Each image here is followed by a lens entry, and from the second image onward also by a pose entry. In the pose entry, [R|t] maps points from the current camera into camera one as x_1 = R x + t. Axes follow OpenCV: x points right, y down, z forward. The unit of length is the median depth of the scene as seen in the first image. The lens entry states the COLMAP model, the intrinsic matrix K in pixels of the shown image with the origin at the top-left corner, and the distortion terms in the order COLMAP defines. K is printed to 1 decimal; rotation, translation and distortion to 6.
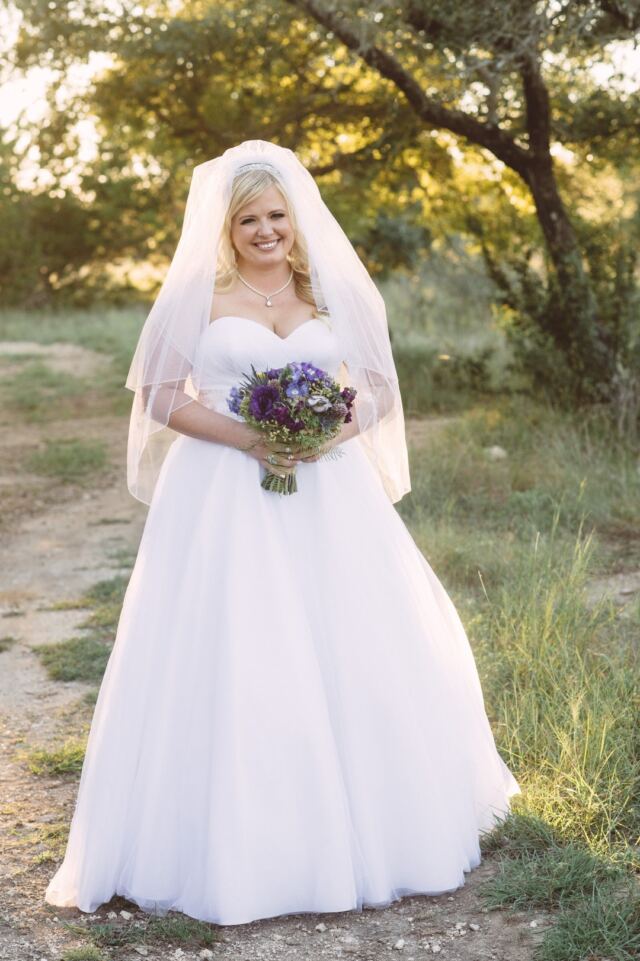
lens RADIAL K [[2313.8, 0, 320.0], [0, 2313.8, 480.5], [0, 0, 1]] dist [-0.063721, -0.145812]
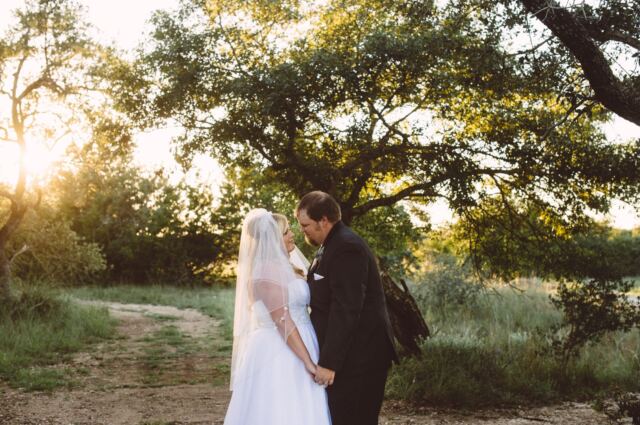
lens RADIAL K [[931.1, 0, 320.0], [0, 931.1, 212.5], [0, 0, 1]] dist [-0.124691, 0.033311]
pose [[0.998639, 0.051884, 0.005351, -0.043009], [-0.050478, 0.987184, -0.151393, -0.052970], [-0.013137, 0.150917, 0.988459, 0.548589]]
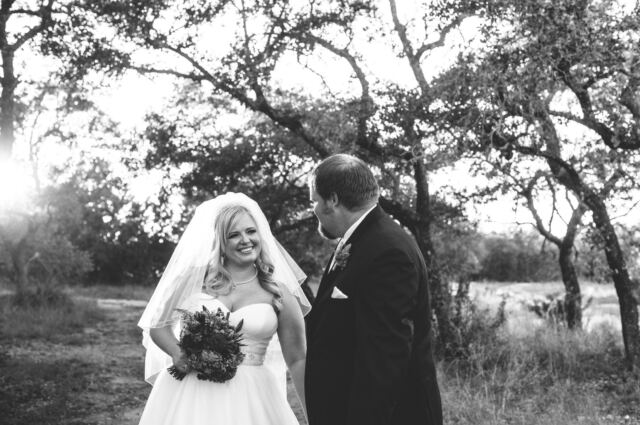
lens RADIAL K [[931.1, 0, 320.0], [0, 931.1, 212.5], [0, 0, 1]] dist [-0.124691, 0.033311]
pose [[0.996874, 0.057563, 0.054119, -0.021476], [-0.048240, 0.985925, -0.160076, -0.017860], [-0.062571, 0.156965, 0.985620, 0.208861]]
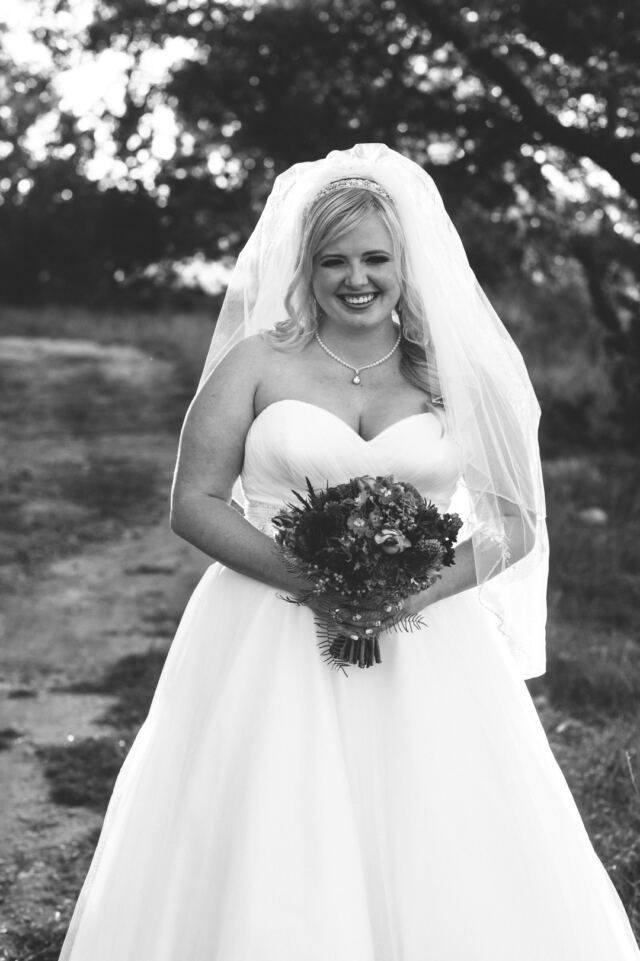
lens RADIAL K [[2323.8, 0, 480.3], [0, 2323.8, 481.3], [0, 0, 1]] dist [-0.123998, -0.221579]
pose [[0.997387, 0.058684, 0.042128, -0.003766], [-0.058488, 0.998271, -0.005863, -0.012095], [-0.042399, 0.003384, 0.999095, 0.082717]]
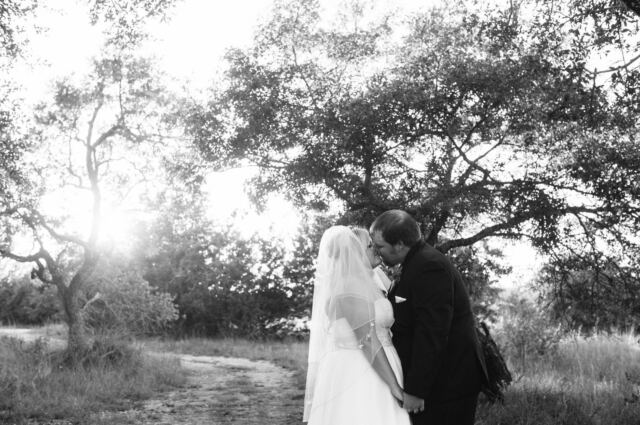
lens RADIAL K [[931.1, 0, 320.0], [0, 931.1, 212.5], [0, 0, 1]] dist [-0.124691, 0.033311]
pose [[0.996096, 0.048139, -0.074000, -0.046356], [-0.062805, 0.975507, -0.210812, -0.043184], [0.062040, 0.214637, 0.974722, 0.566381]]
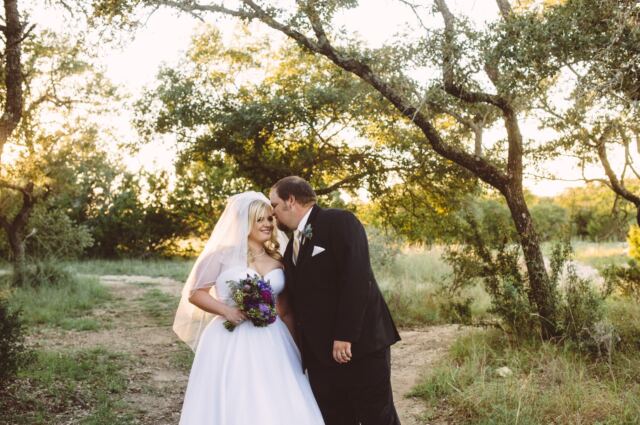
lens RADIAL K [[931.1, 0, 320.0], [0, 931.1, 212.5], [0, 0, 1]] dist [-0.124691, 0.033311]
pose [[0.996508, 0.026288, 0.079253, -0.068367], [-0.016231, 0.992029, -0.124960, -0.027333], [-0.081906, 0.123237, 0.988991, 0.300069]]
